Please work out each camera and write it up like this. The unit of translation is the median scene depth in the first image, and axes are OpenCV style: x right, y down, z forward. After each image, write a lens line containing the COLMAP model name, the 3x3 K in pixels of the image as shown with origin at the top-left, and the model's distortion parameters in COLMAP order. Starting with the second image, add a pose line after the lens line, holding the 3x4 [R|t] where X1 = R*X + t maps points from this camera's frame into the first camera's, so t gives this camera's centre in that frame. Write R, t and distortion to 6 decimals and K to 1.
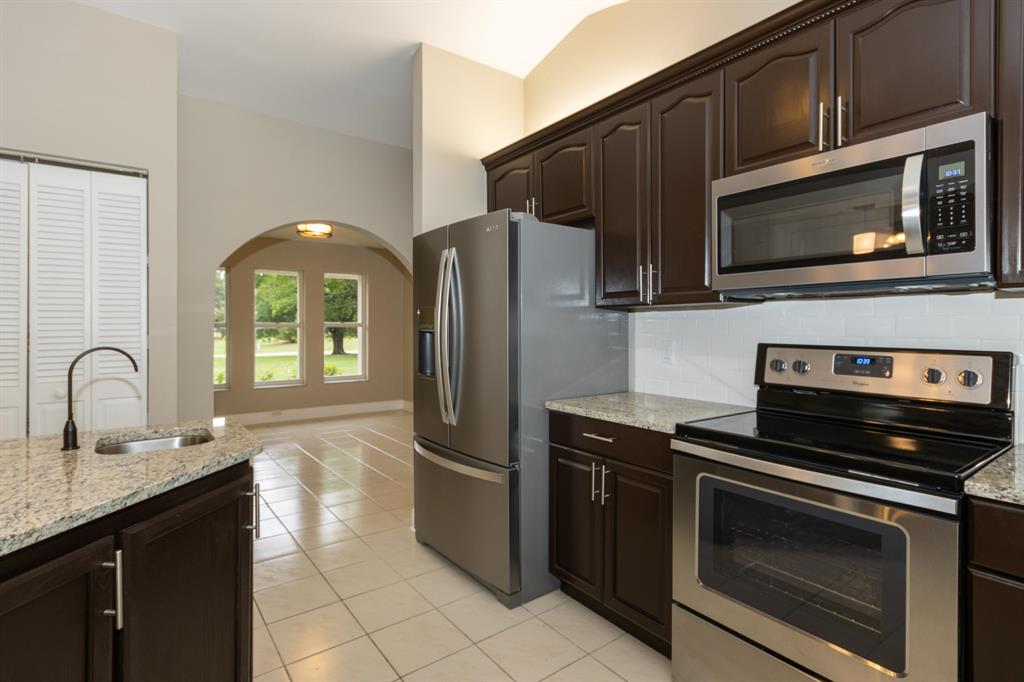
lens RADIAL K [[494.9, 0, 517.2], [0, 494.9, 331.3], [0, 0, 1]] dist [0.007733, -0.002510]
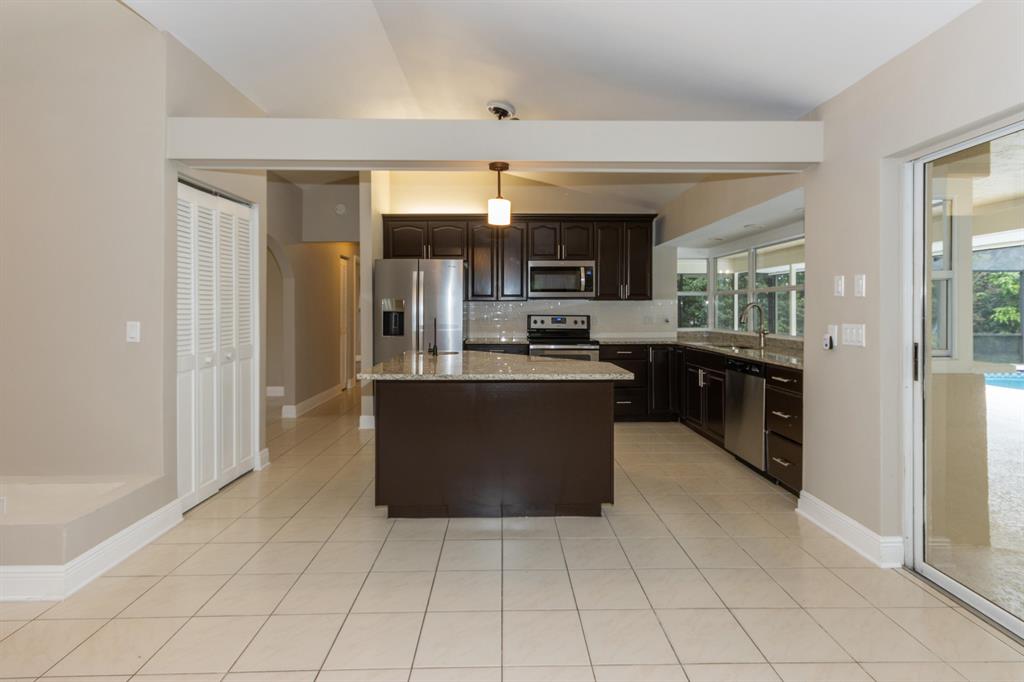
lens RADIAL K [[494.9, 0, 514.8], [0, 494.9, 303.2], [0, 0, 1]] dist [0.007733, -0.002510]
pose [[0.579956, 0.007387, 0.814615, -2.104700], [0.010067, 0.999818, -0.016234, 0.002456], [-0.814586, 0.017615, 0.579775, -0.669759]]
